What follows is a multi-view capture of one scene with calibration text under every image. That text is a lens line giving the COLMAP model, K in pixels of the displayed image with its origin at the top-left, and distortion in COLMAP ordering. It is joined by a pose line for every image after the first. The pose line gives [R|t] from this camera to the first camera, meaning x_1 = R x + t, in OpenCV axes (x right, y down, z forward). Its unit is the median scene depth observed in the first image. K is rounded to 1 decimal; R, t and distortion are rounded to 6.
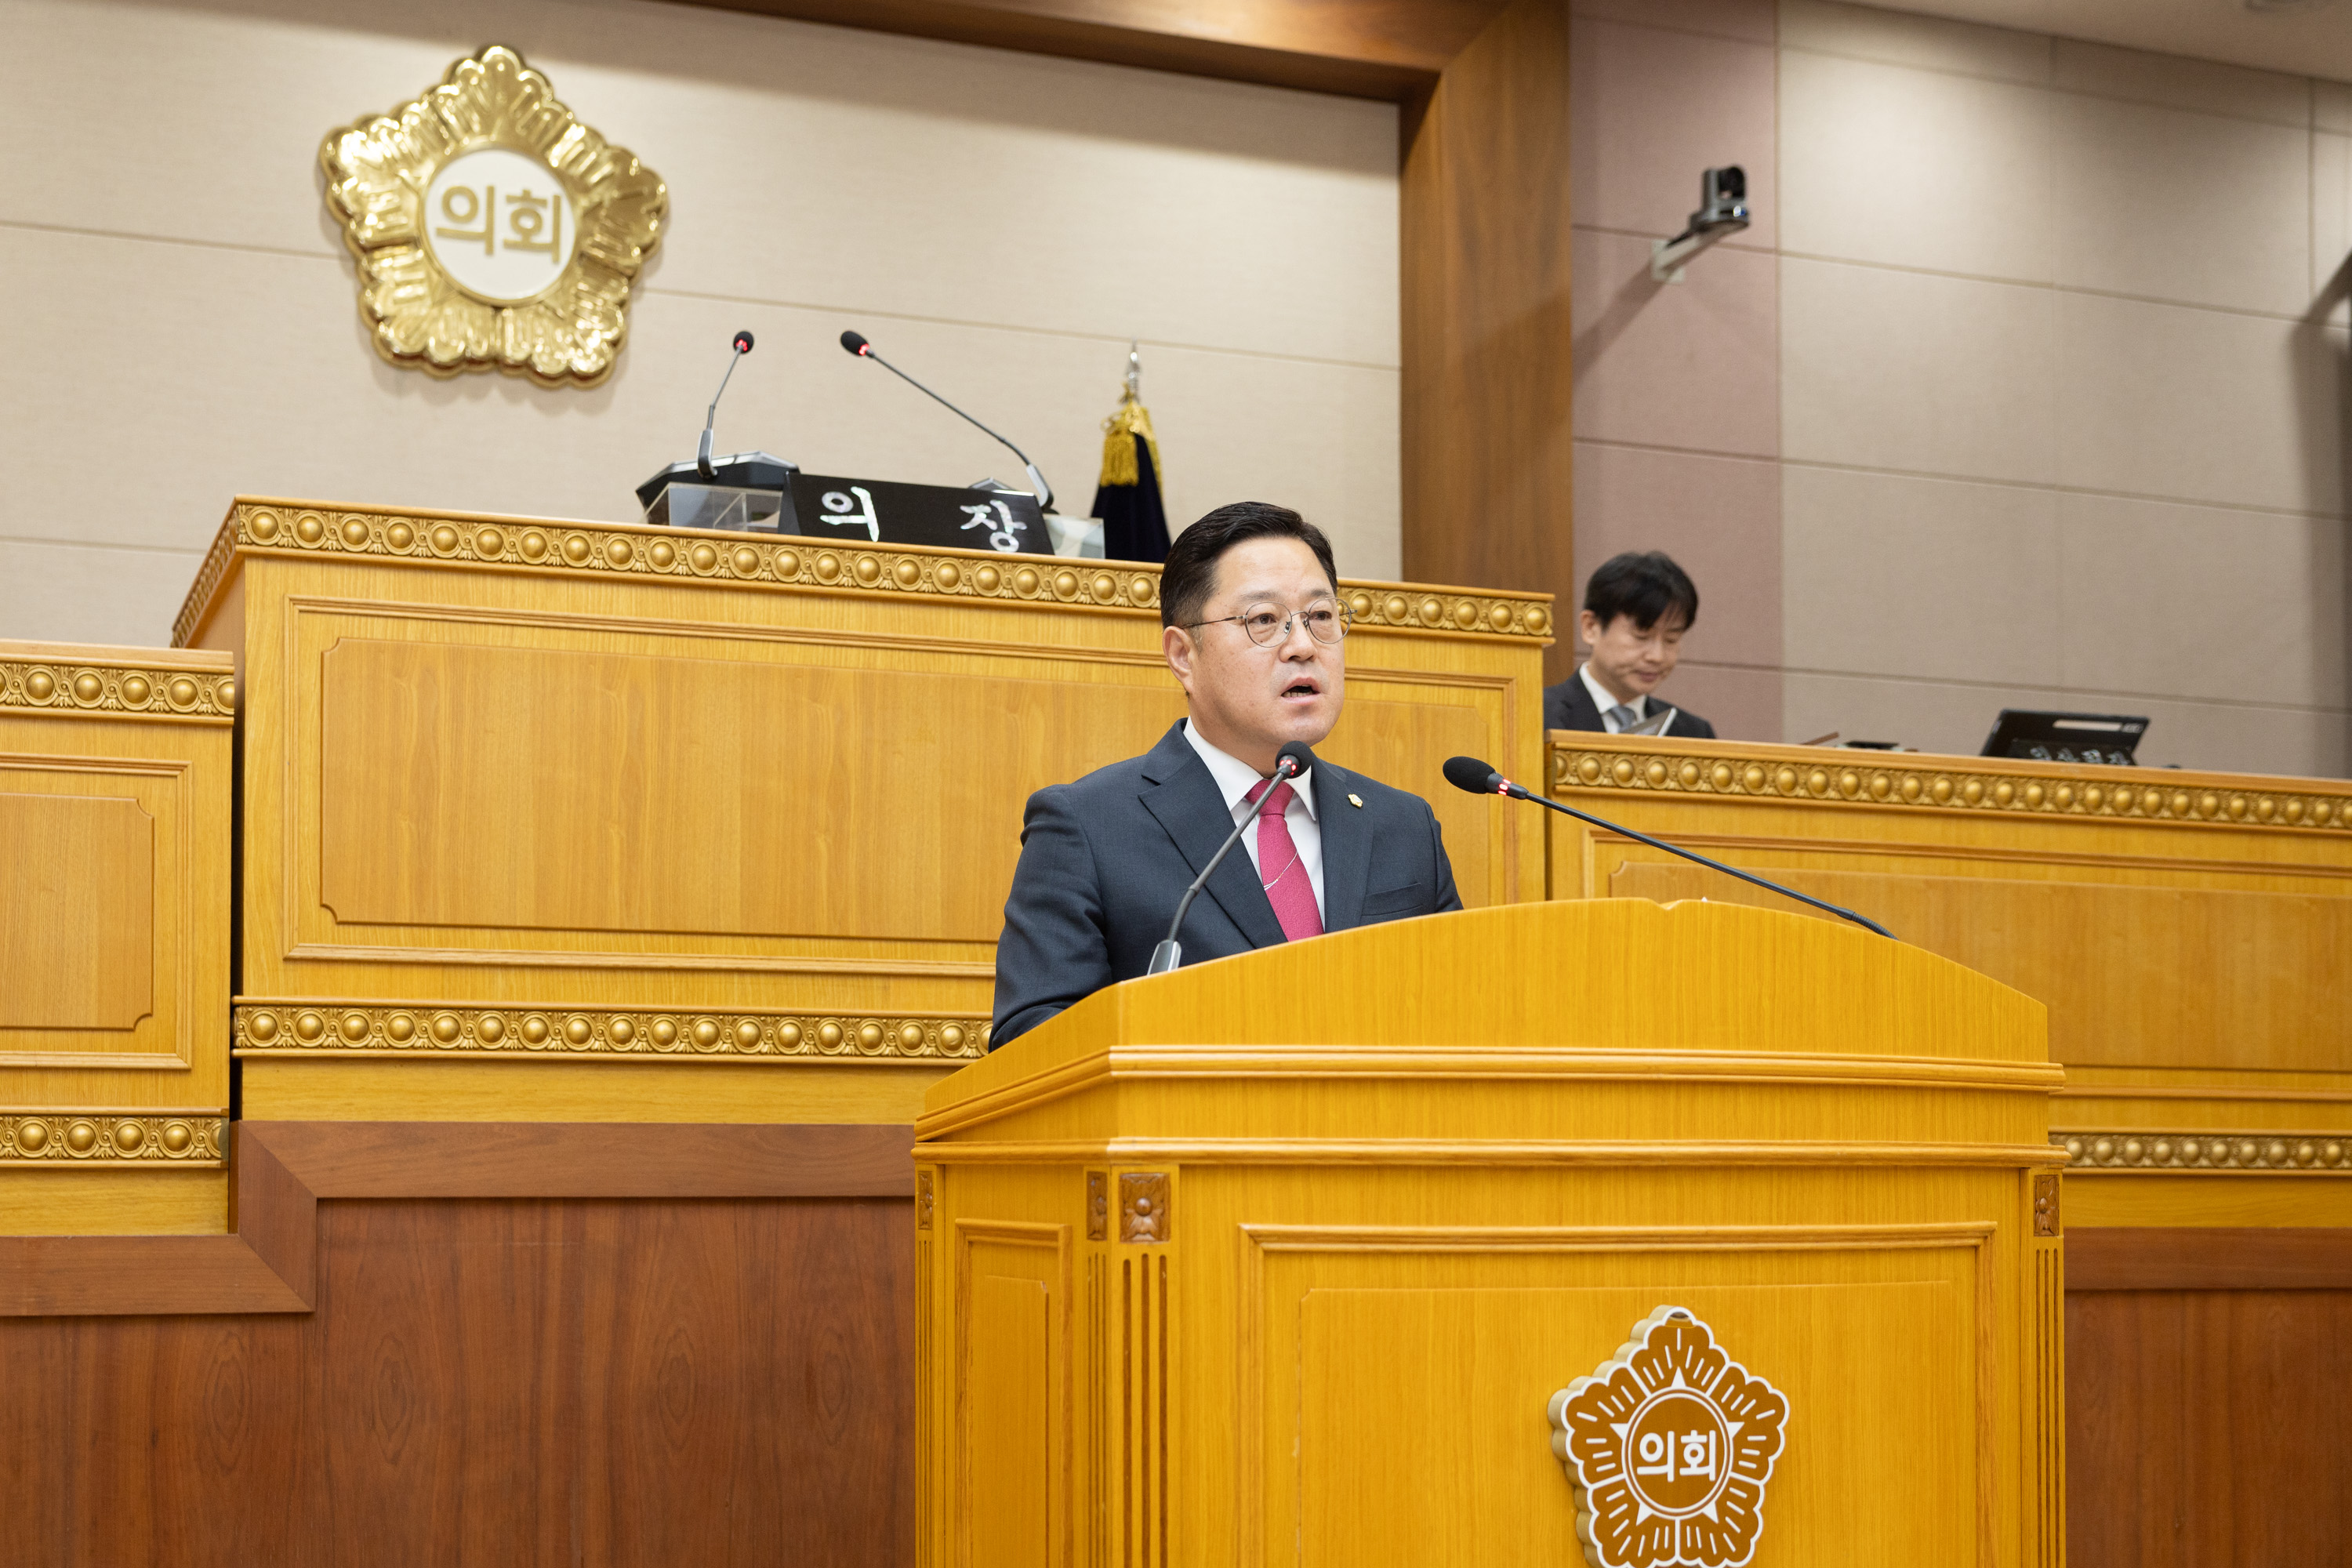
lens RADIAL K [[2811.4, 0, 811.7], [0, 2811.4, 1113.7], [0, 0, 1]] dist [-0.028014, 0.042565]
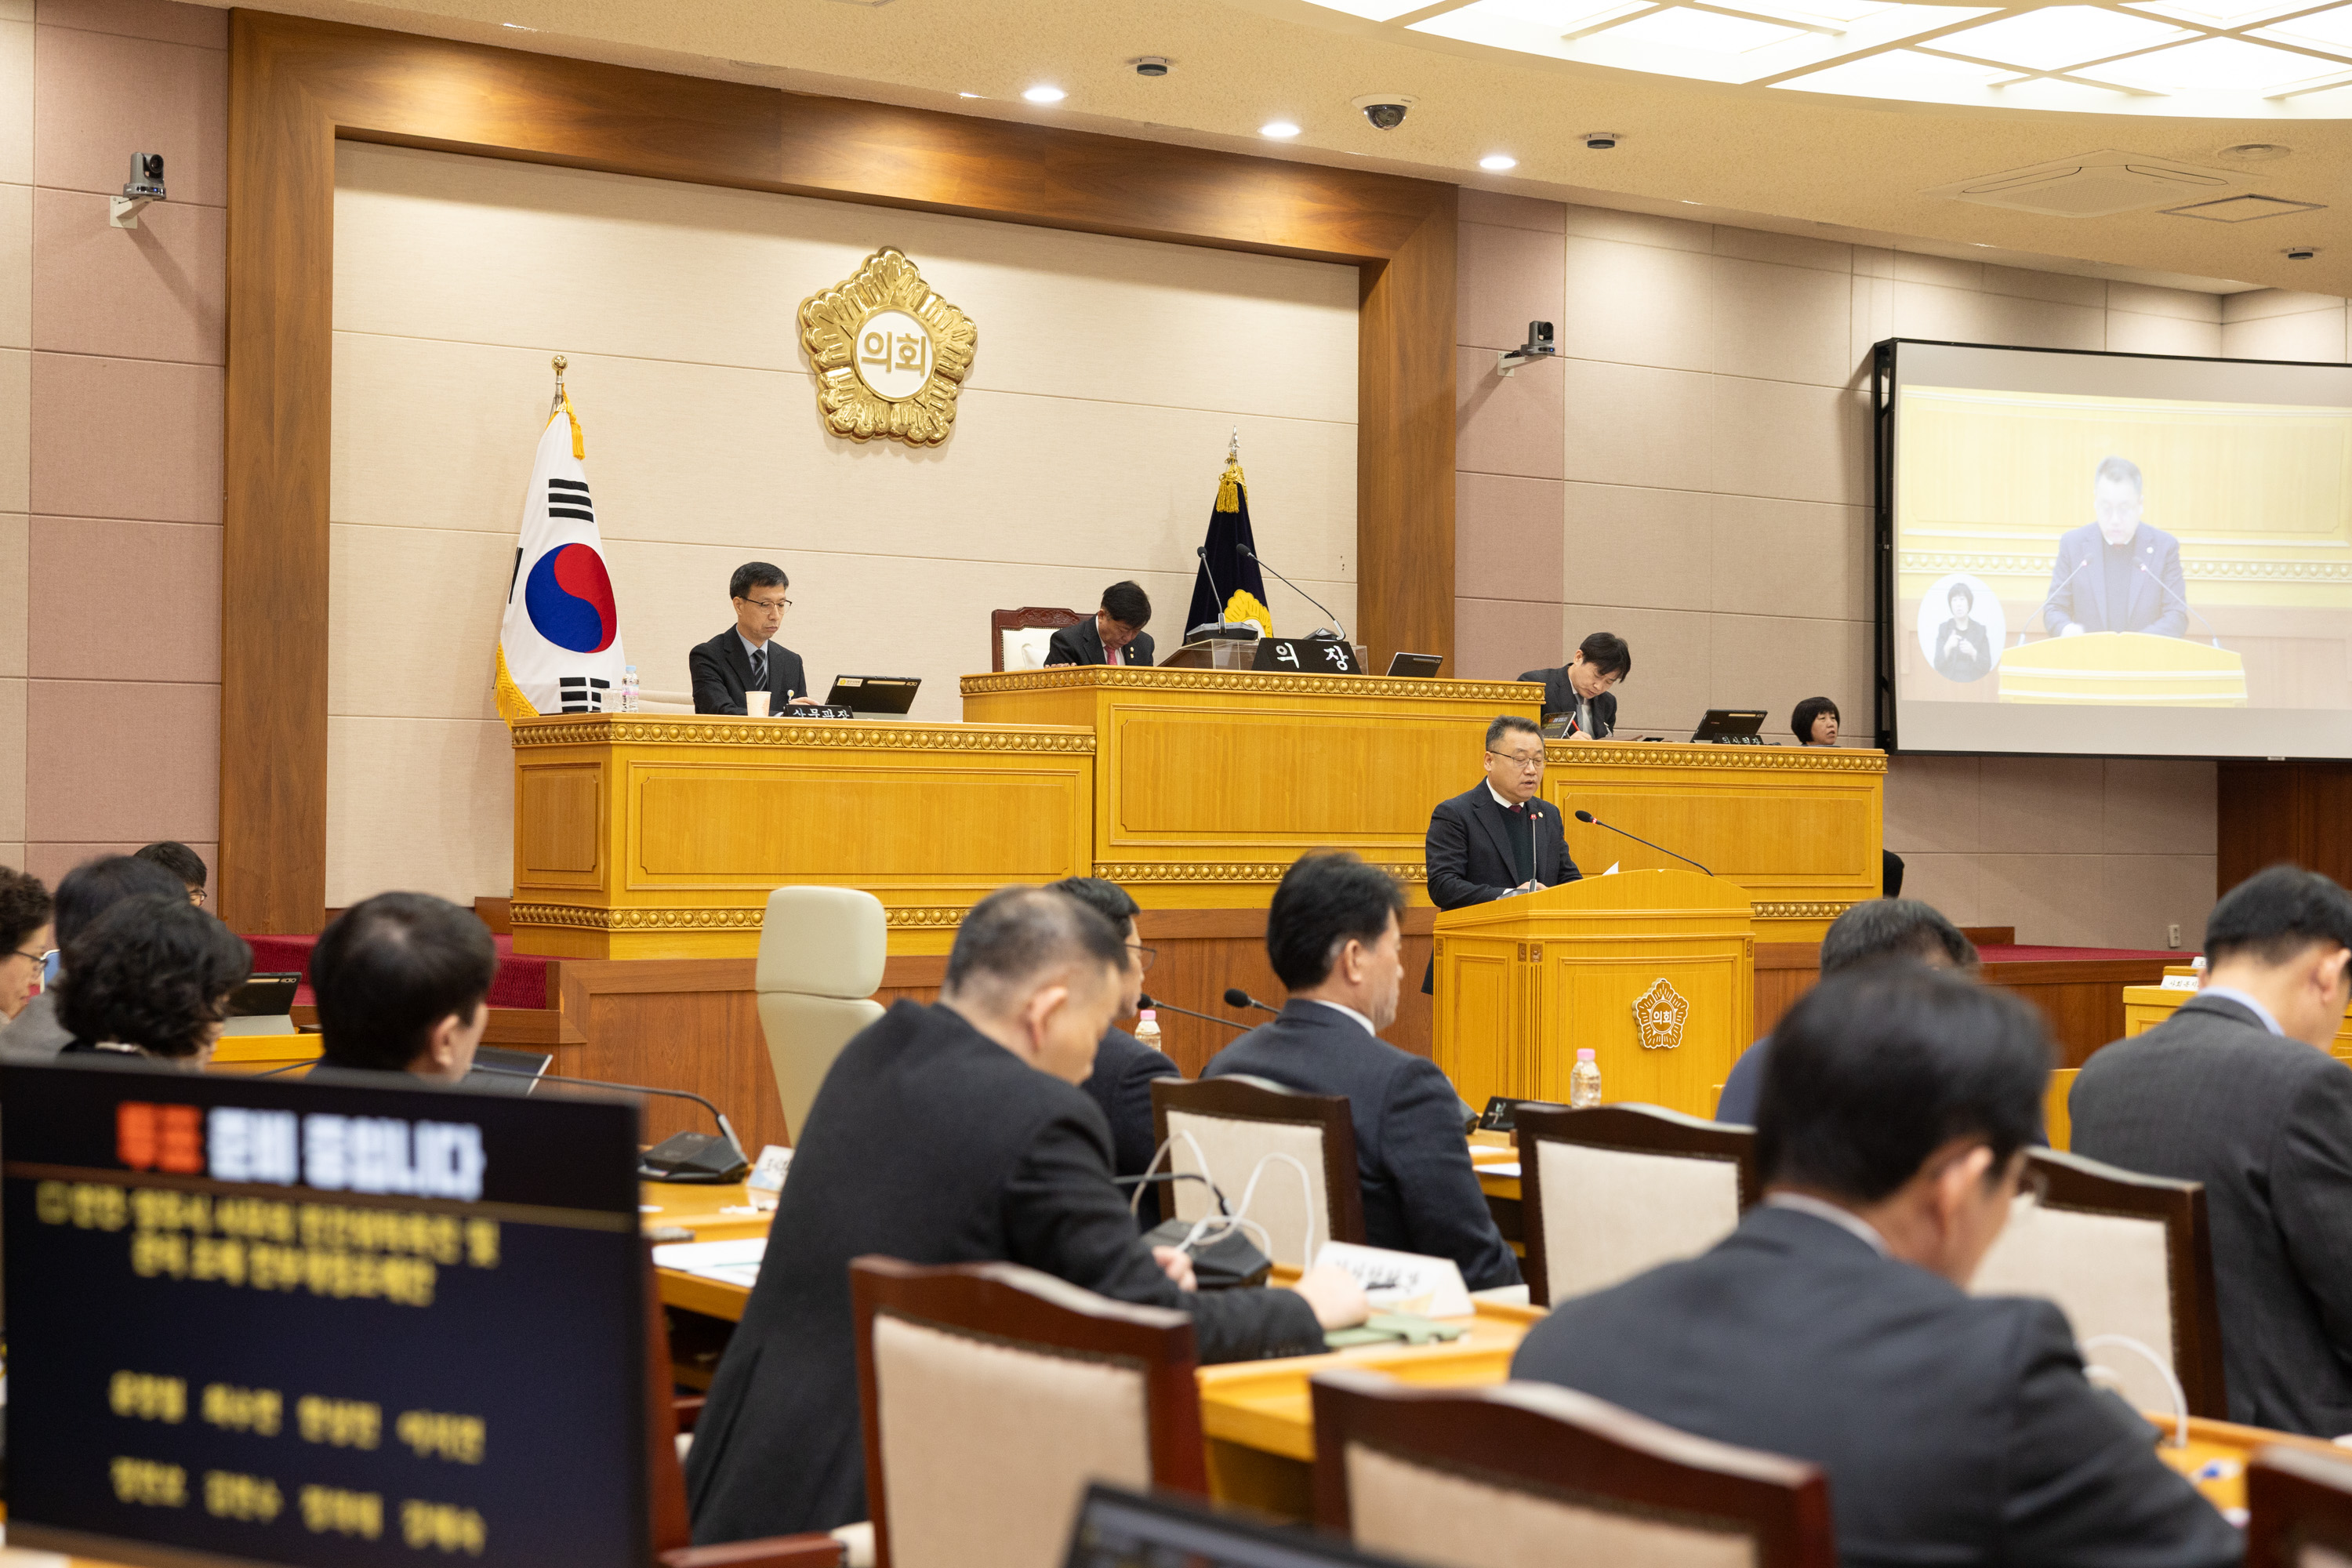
lens RADIAL K [[3370.7, 0, 1152.7], [0, 3370.7, 795.4], [0, 0, 1]] dist [0.006864, 0.058429]
pose [[0.961178, 0.008709, 0.275791, -0.781672], [-0.012792, 0.999834, 0.013008, -0.110797], [-0.275632, -0.016031, 0.961130, -1.543383]]
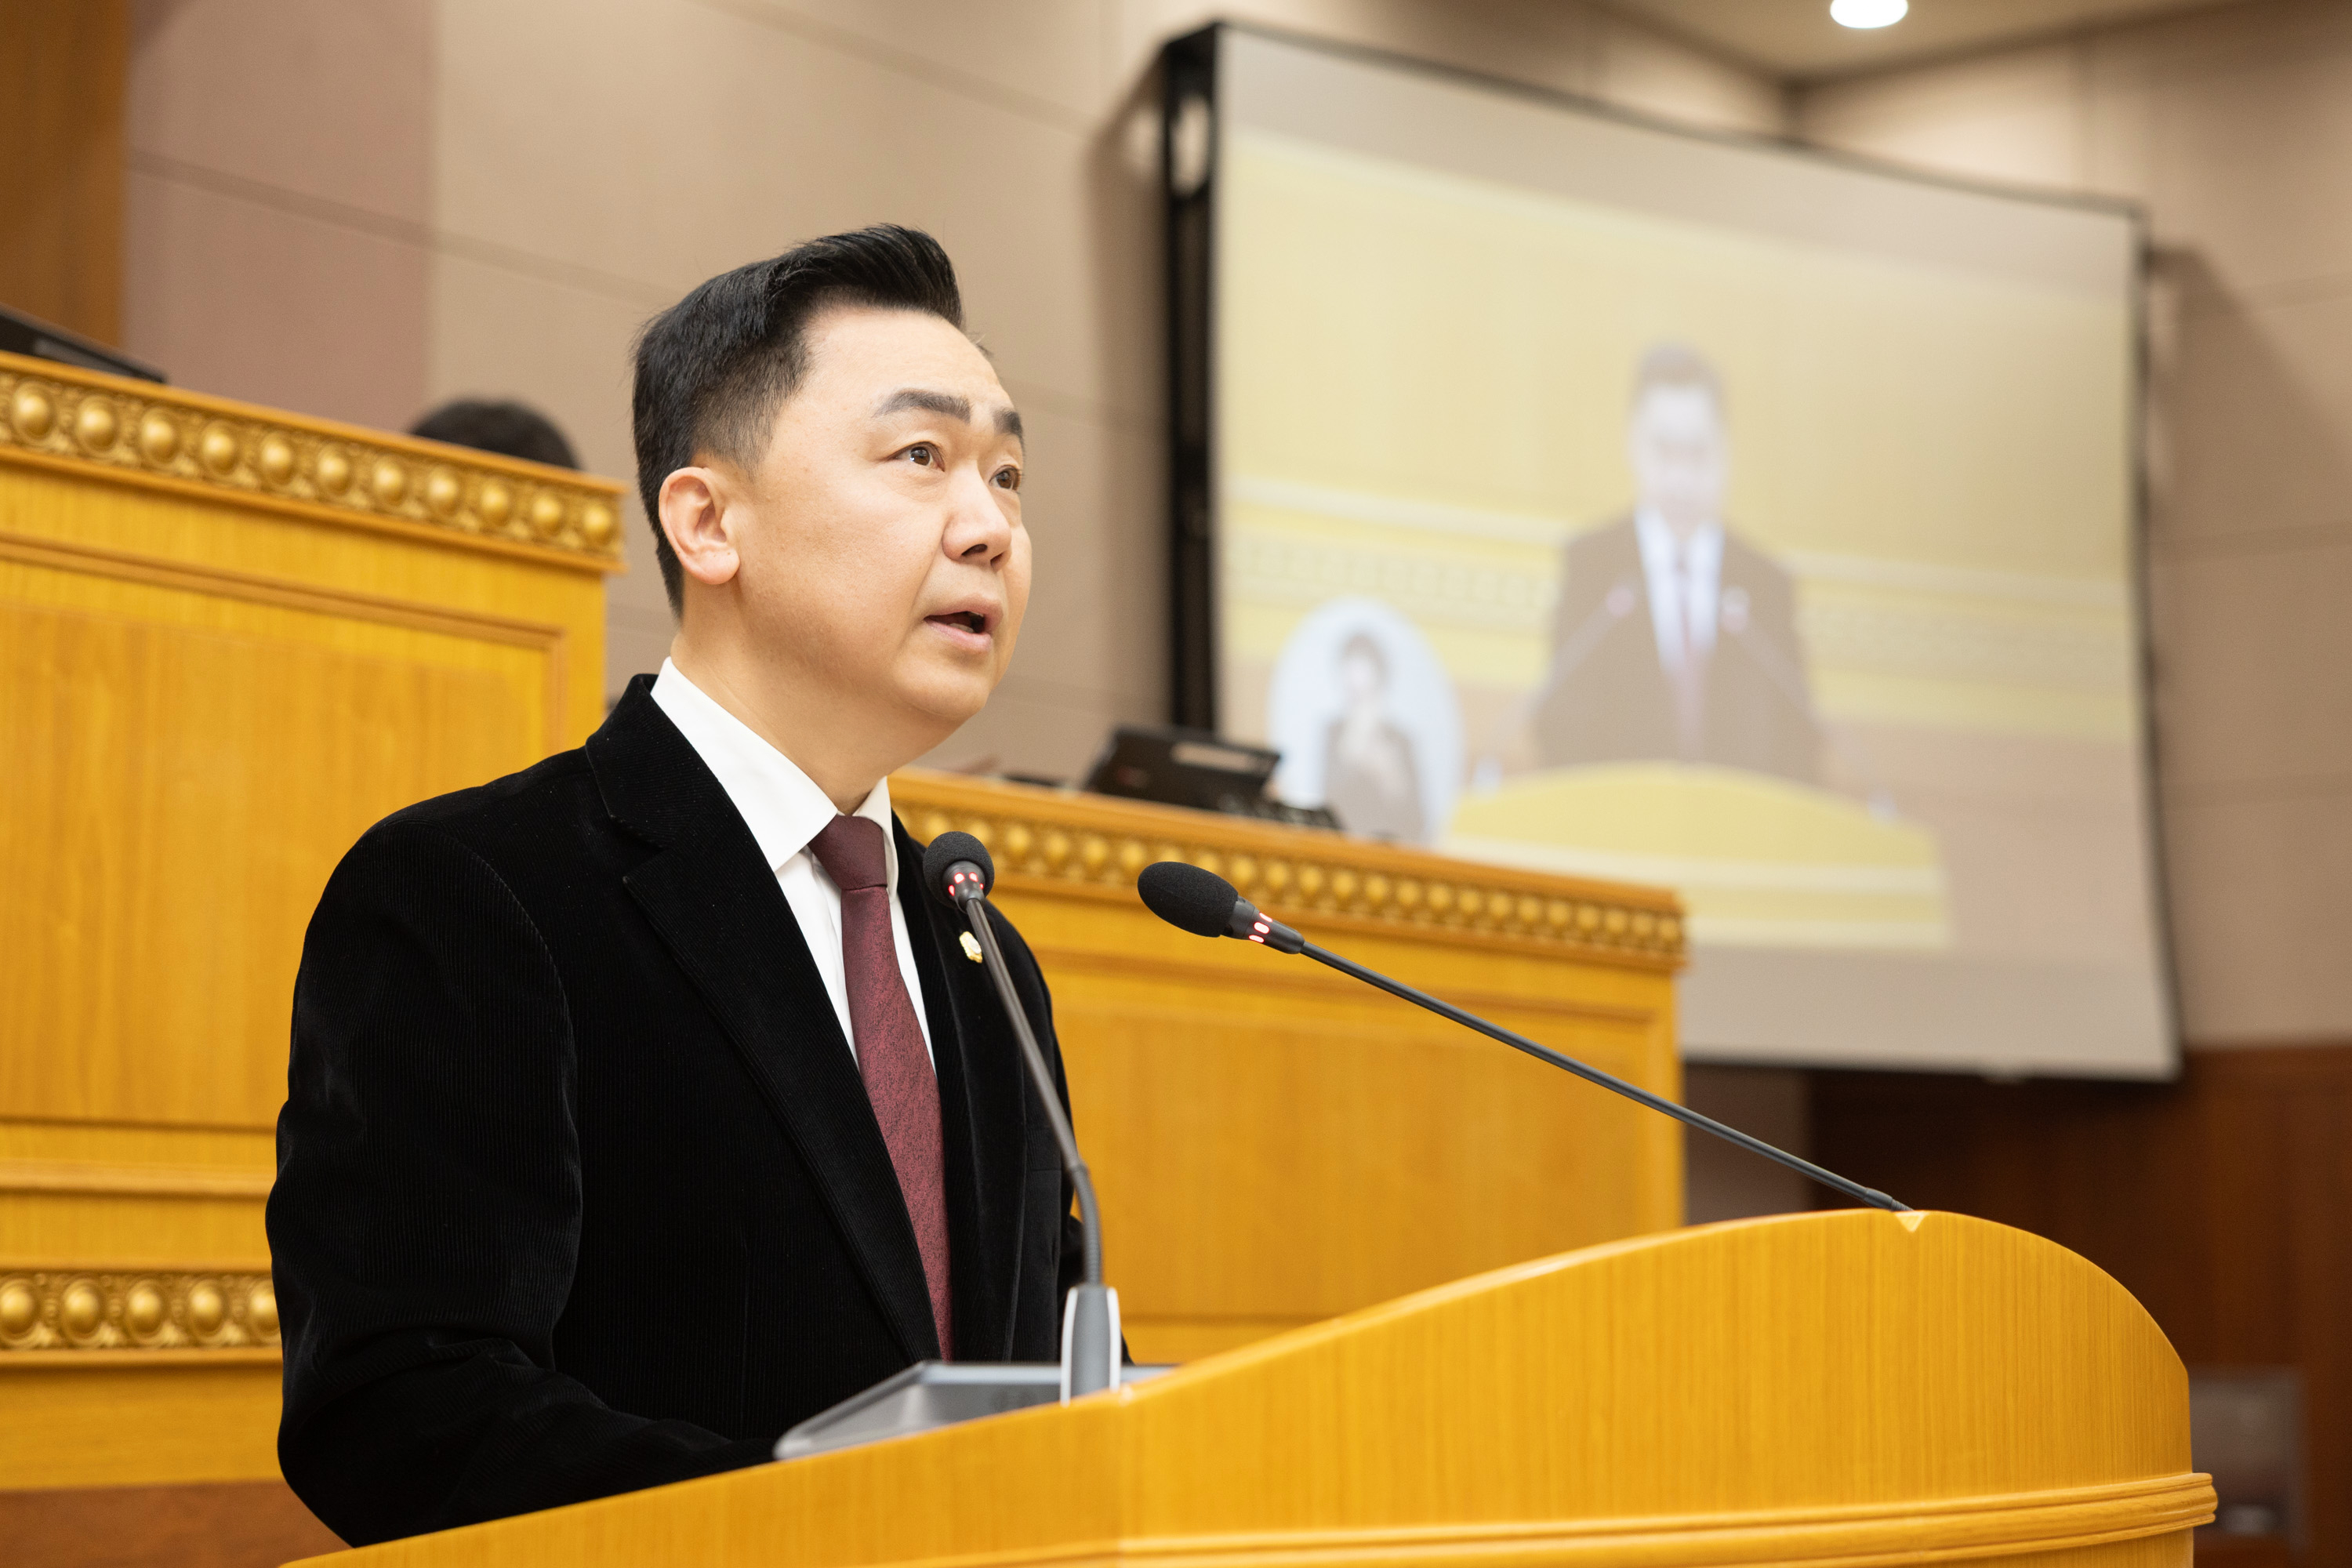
lens RADIAL K [[4588.6, 0, 1176.0], [0, 4588.6, 784.0], [0, 0, 1]] dist [0.030927, 0.016722]
pose [[0.814290, 0.063870, 0.576933, -0.152480], [-0.009121, 0.995213, -0.097302, -0.035080], [-0.580386, 0.073970, 0.810975, 0.184714]]
